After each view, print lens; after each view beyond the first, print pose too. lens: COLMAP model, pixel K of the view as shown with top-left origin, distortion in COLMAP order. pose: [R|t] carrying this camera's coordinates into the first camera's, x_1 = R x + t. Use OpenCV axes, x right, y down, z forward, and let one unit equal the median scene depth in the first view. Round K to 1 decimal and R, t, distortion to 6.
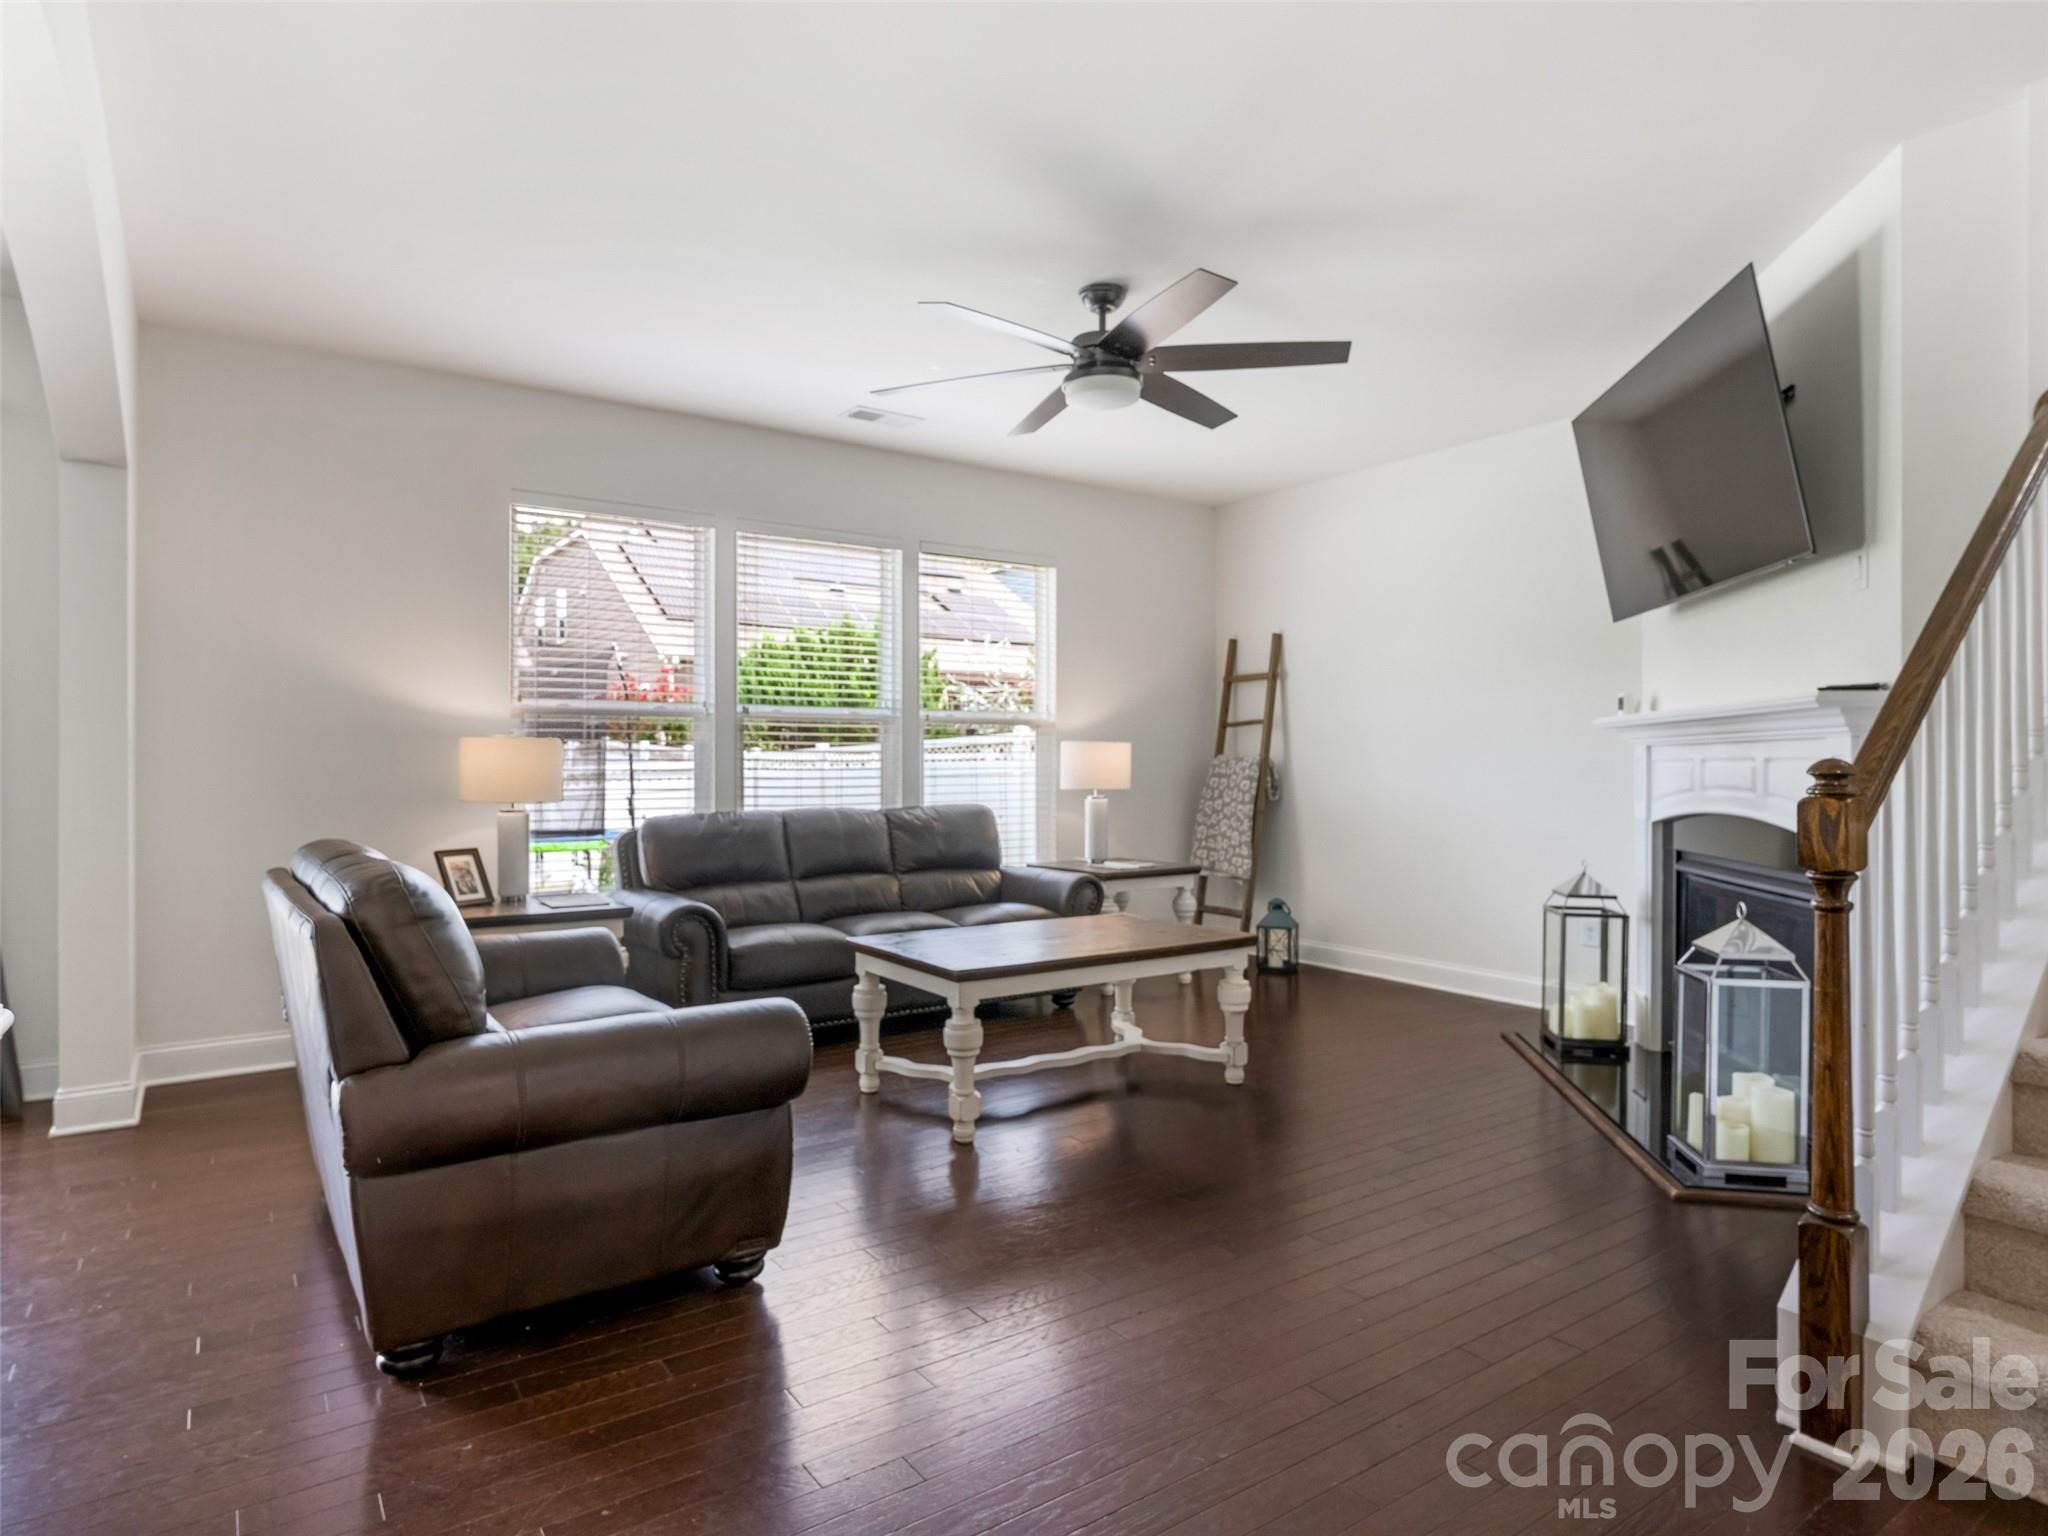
lens RADIAL K [[1140.8, 0, 1023.4], [0, 1140.8, 762.5], [0, 0, 1]] dist [-0.012698, -0.001302]
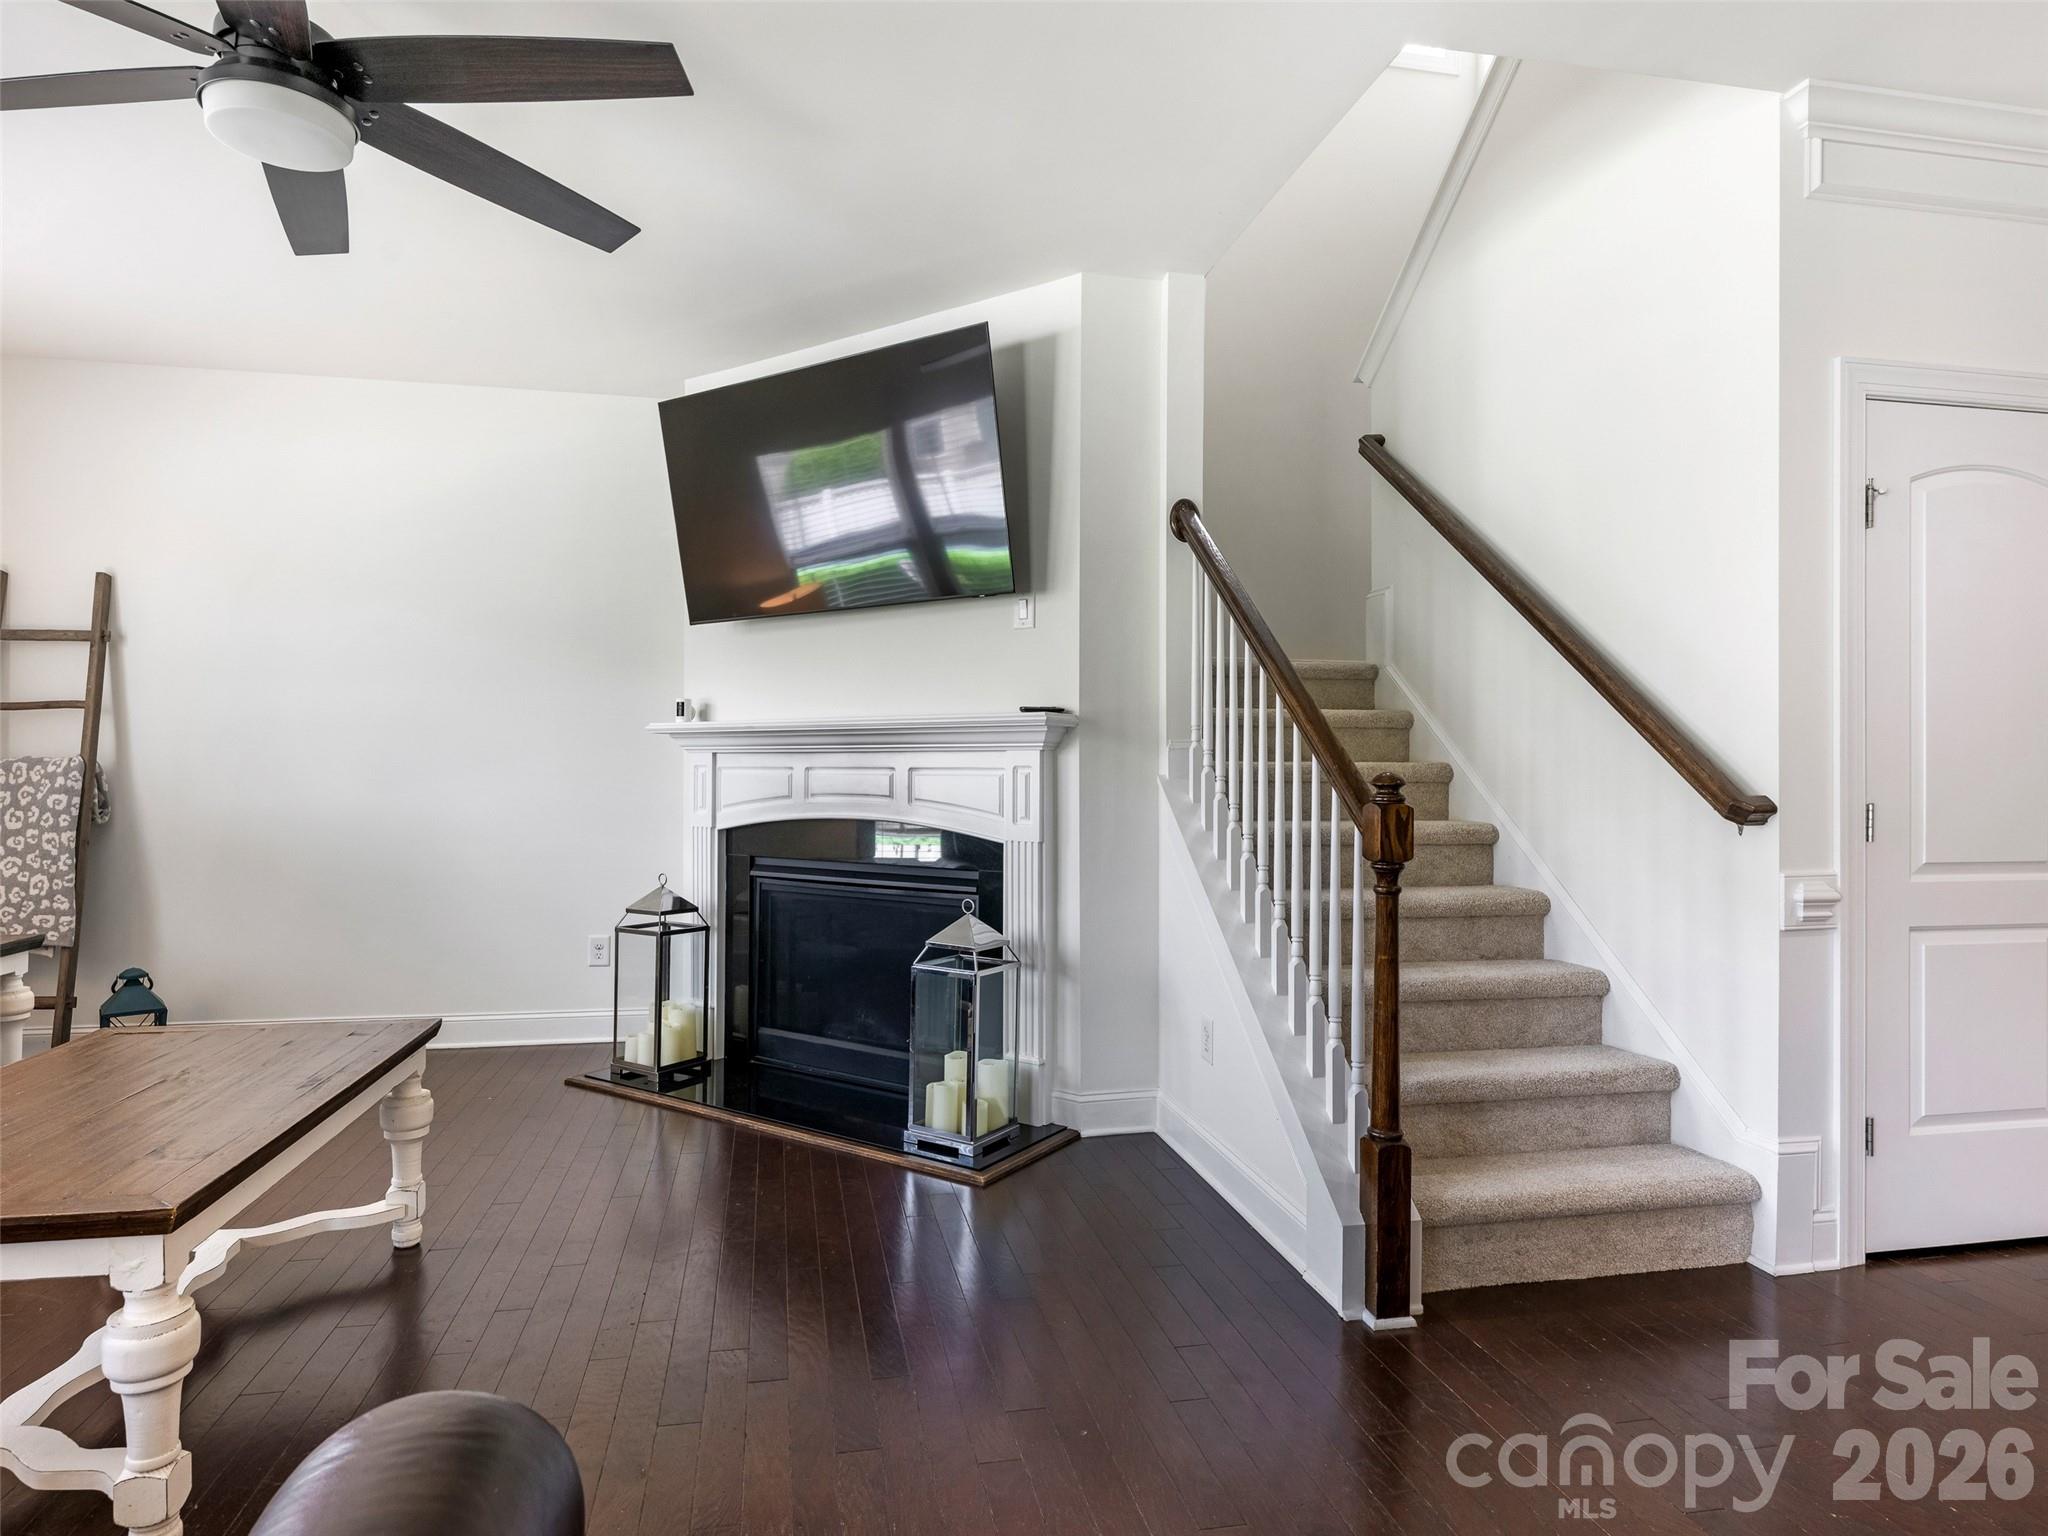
lens RADIAL K [[1140.8, 0, 1010.8], [0, 1140.8, 773.6], [0, 0, 1]] dist [-0.012698, -0.001302]
pose [[0.405239, 0.000602, 0.914211, -0.243839], [-0.005325, 0.999984, 0.001702, -0.000144], [-0.914195, -0.005558, 0.405236, 0.347280]]
